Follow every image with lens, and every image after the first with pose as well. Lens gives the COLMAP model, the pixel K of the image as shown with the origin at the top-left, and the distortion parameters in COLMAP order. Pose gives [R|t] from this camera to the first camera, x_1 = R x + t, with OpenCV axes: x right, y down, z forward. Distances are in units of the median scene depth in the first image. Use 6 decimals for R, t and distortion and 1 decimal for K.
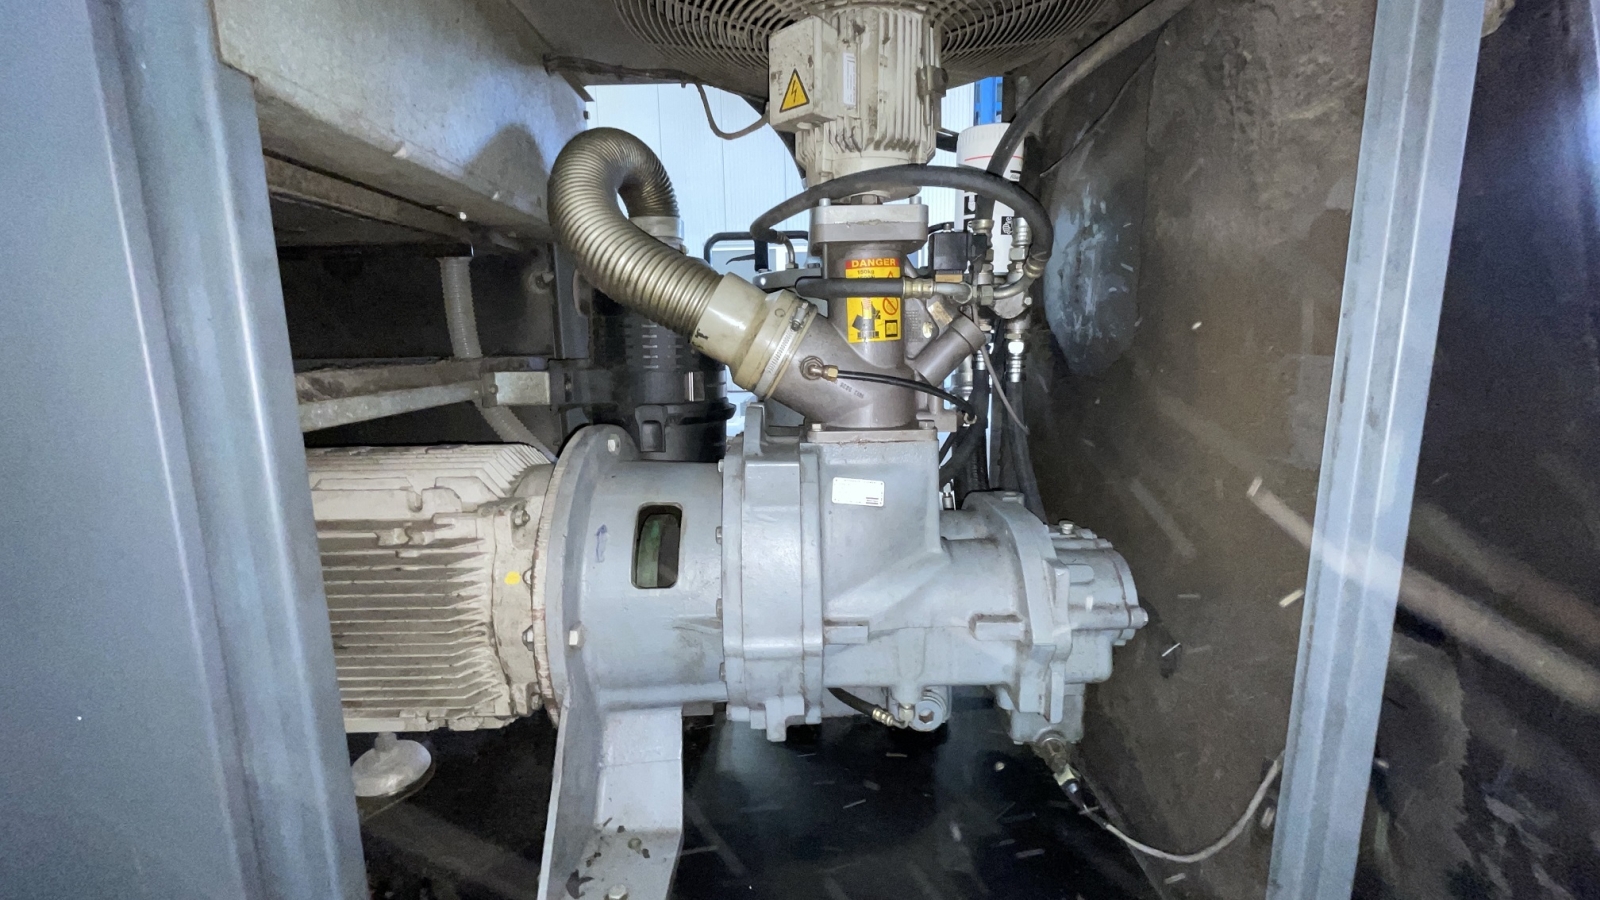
lens RADIAL K [[642.5, 0, 803.8], [0, 642.5, 447.2], [0, 0, 1]] dist [-0.000737, -0.000263]
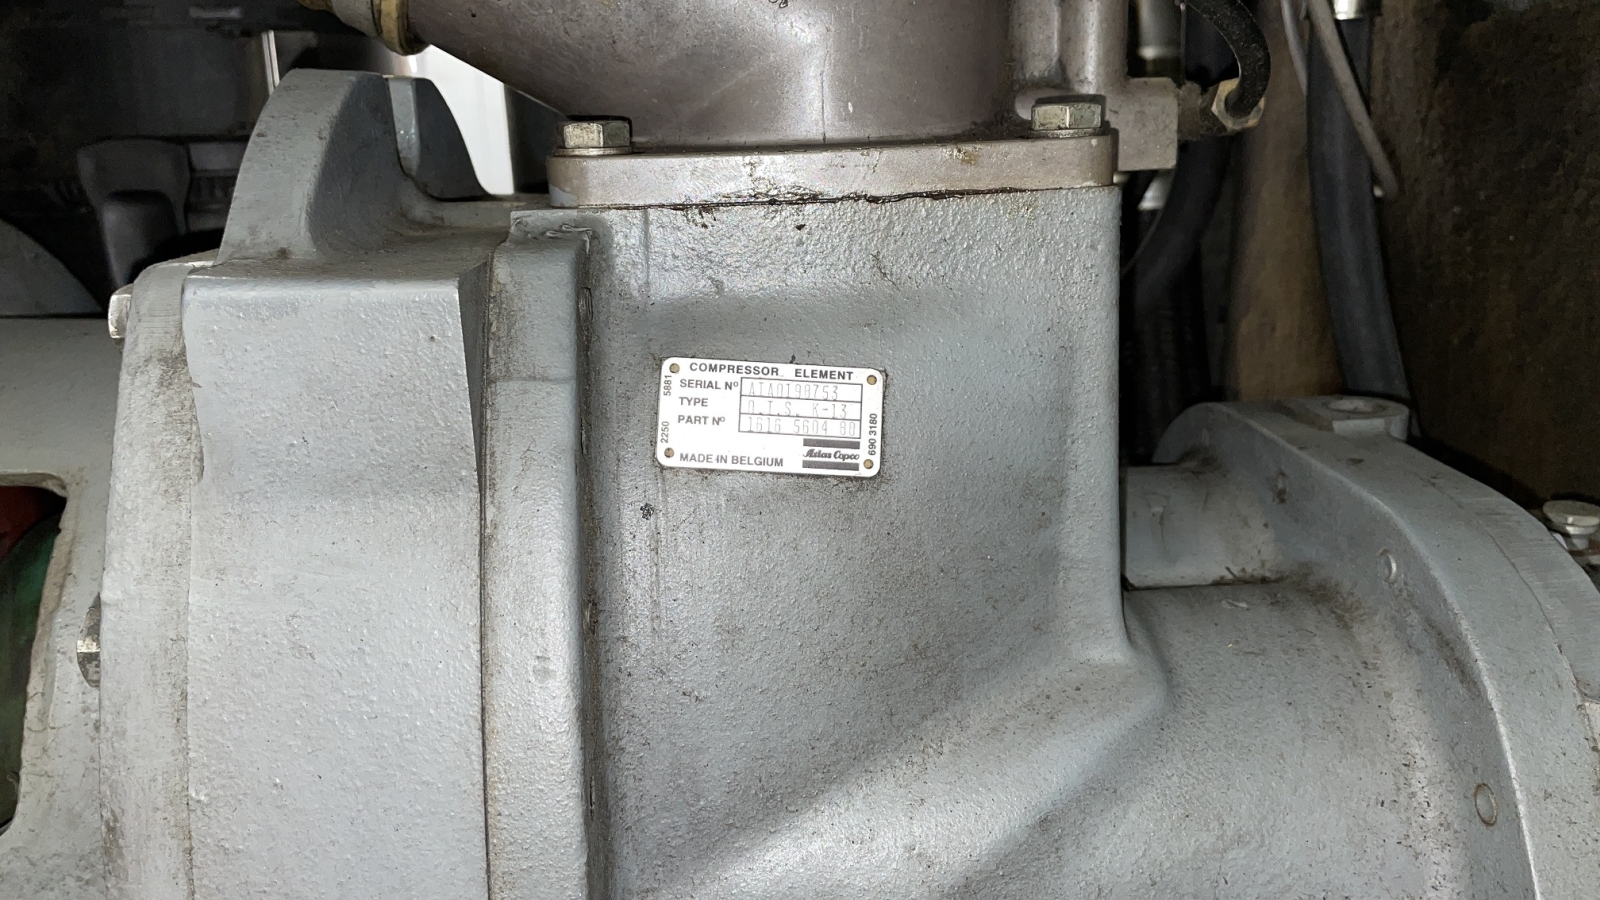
lens RADIAL K [[1209.9, 0, 798.2], [0, 1209.9, 448.2], [0, 0, 1]] dist [0.047183, -0.056742]
pose [[0.999367, -0.024921, 0.025375, 0.081498], [0.021930, 0.993467, 0.111990, 0.031598], [-0.028000, -0.111362, 0.993385, 0.559688]]
